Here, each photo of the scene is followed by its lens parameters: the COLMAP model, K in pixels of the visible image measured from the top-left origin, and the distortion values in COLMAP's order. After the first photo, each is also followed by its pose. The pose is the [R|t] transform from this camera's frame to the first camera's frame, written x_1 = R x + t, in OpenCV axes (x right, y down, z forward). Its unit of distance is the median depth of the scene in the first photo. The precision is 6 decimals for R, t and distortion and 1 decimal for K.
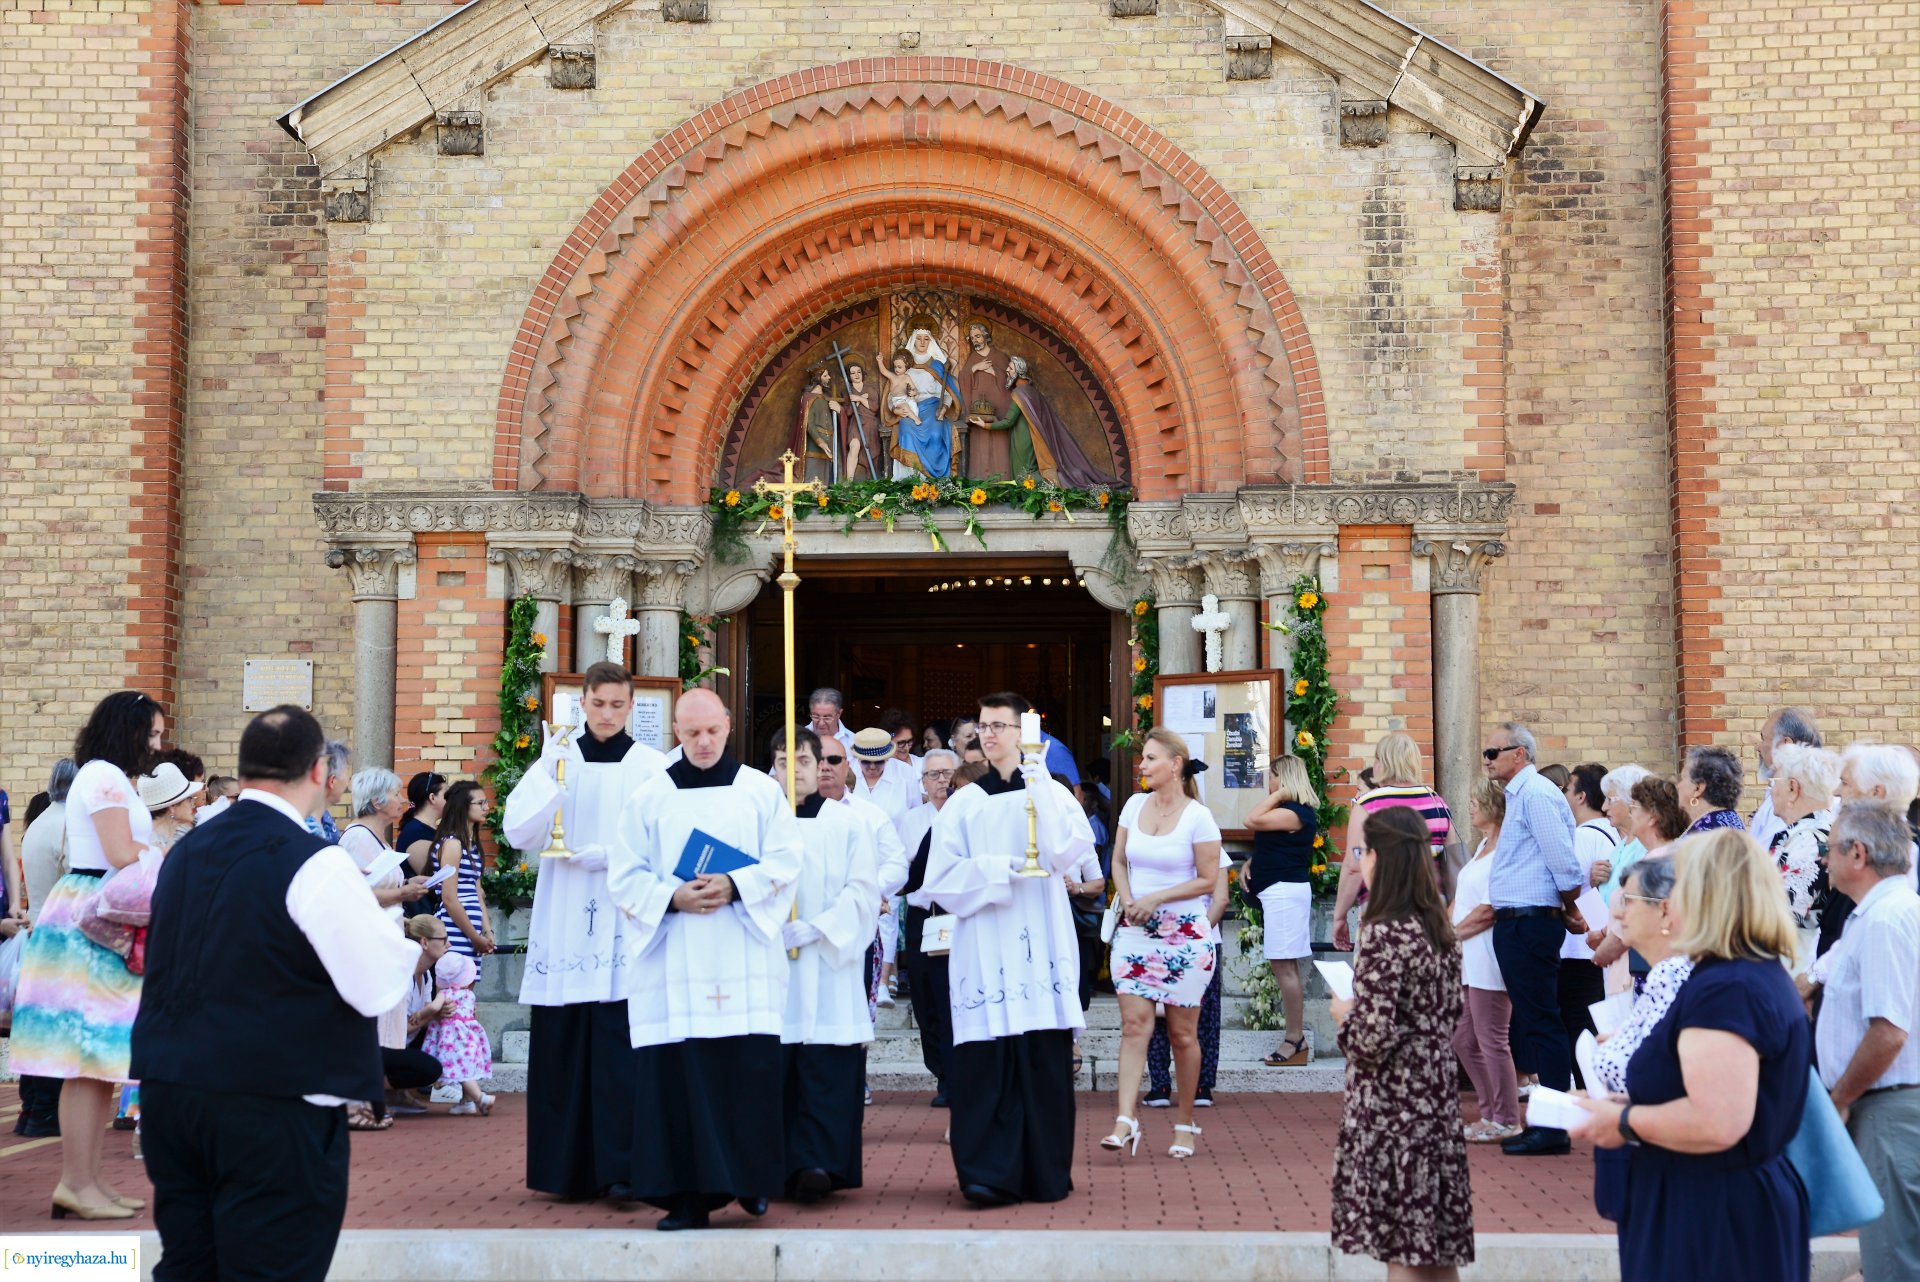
lens RADIAL K [[2289.8, 0, 960.0], [0, 2289.8, 641.0], [0, 0, 1]] dist [-0.005942, 0.272289]
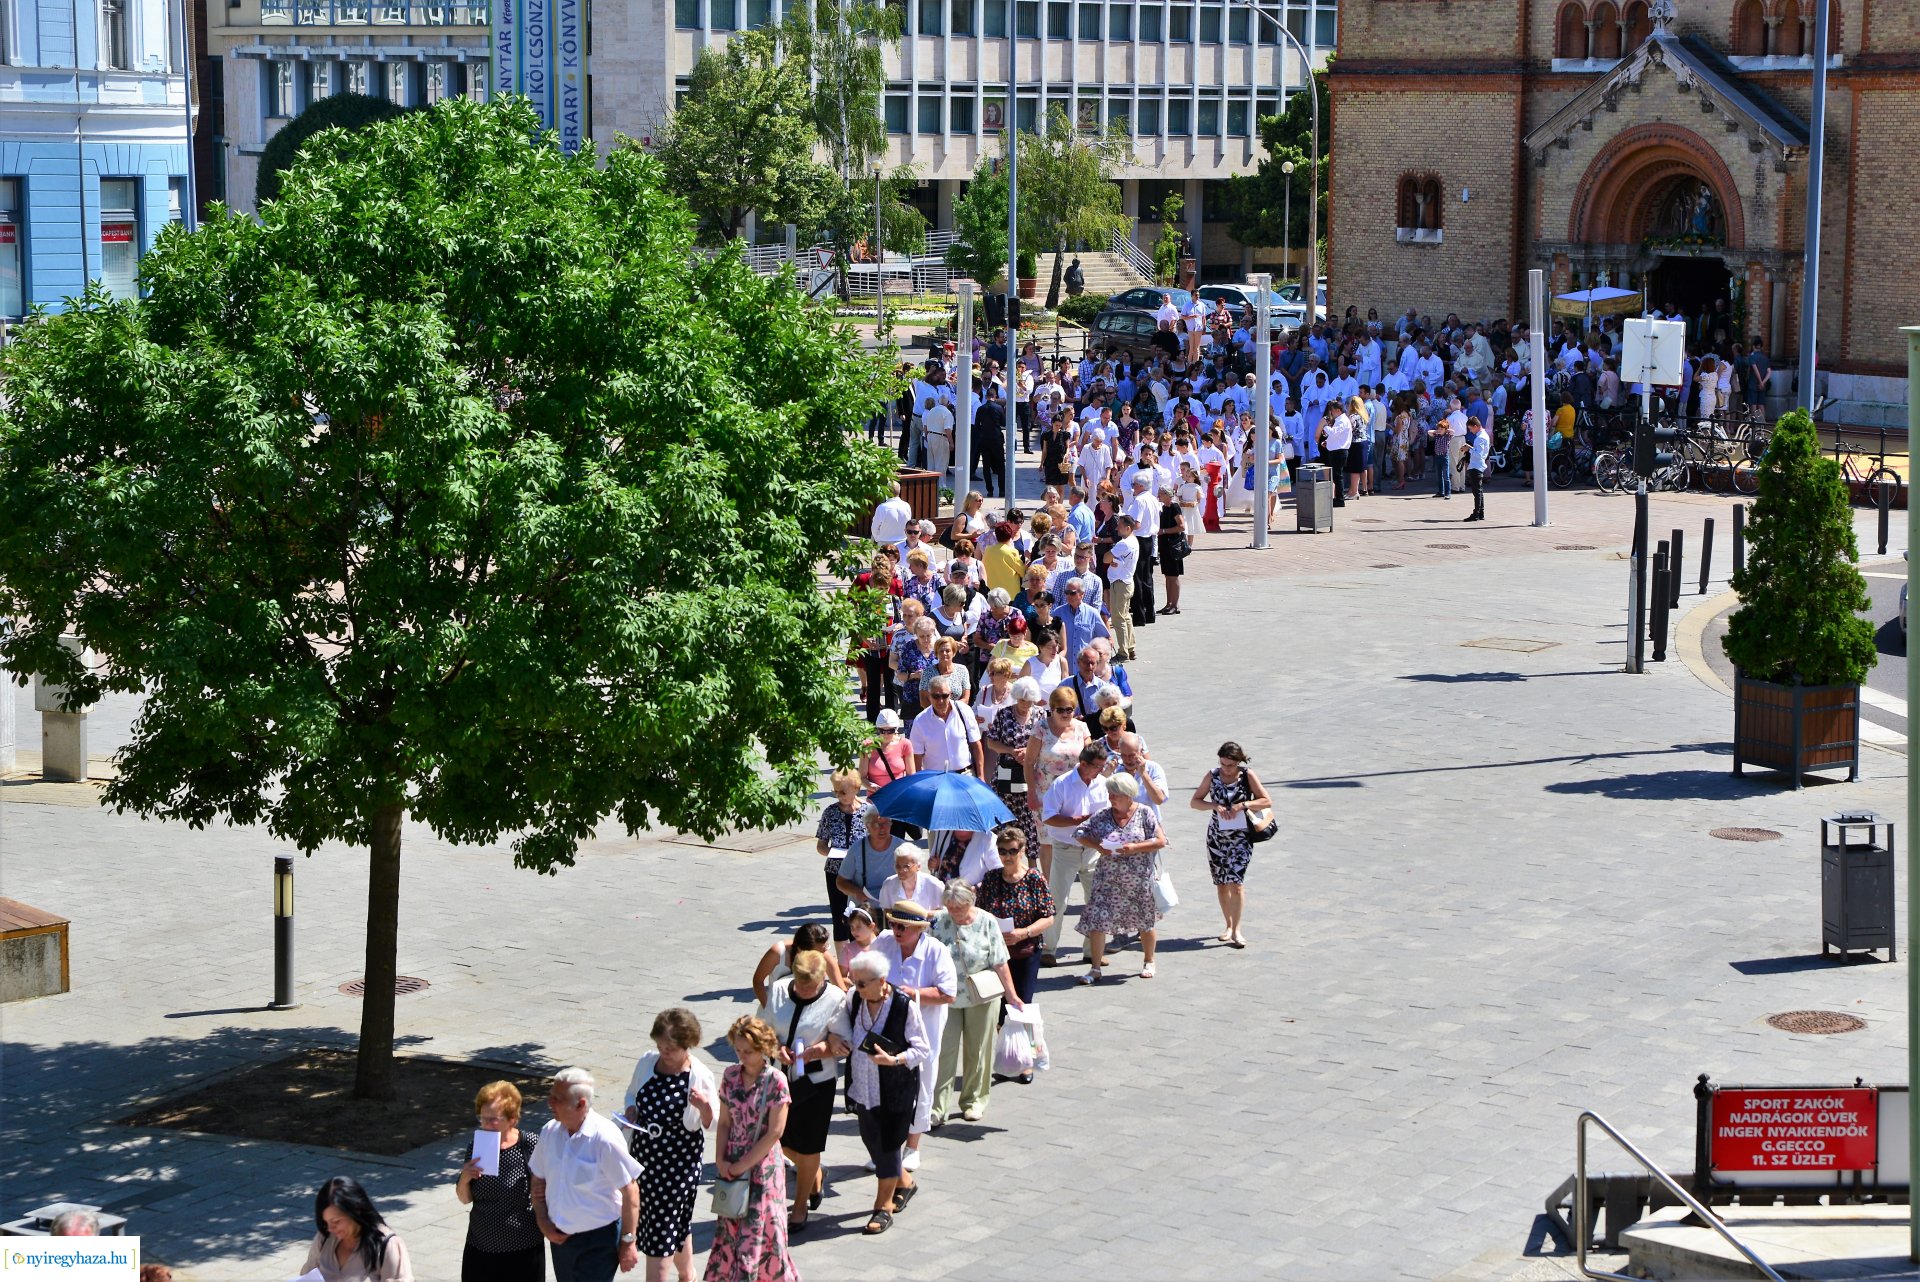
lens RADIAL K [[2289.8, 0, 960.0], [0, 2289.8, 641.0], [0, 0, 1]] dist [-0.005942, 0.272289]
pose [[0.610364, 0.156028, -0.776602, 2.177633], [0.056115, 0.969428, 0.238872, -0.382464], [0.790131, -0.189378, 0.582949, -2.058935]]
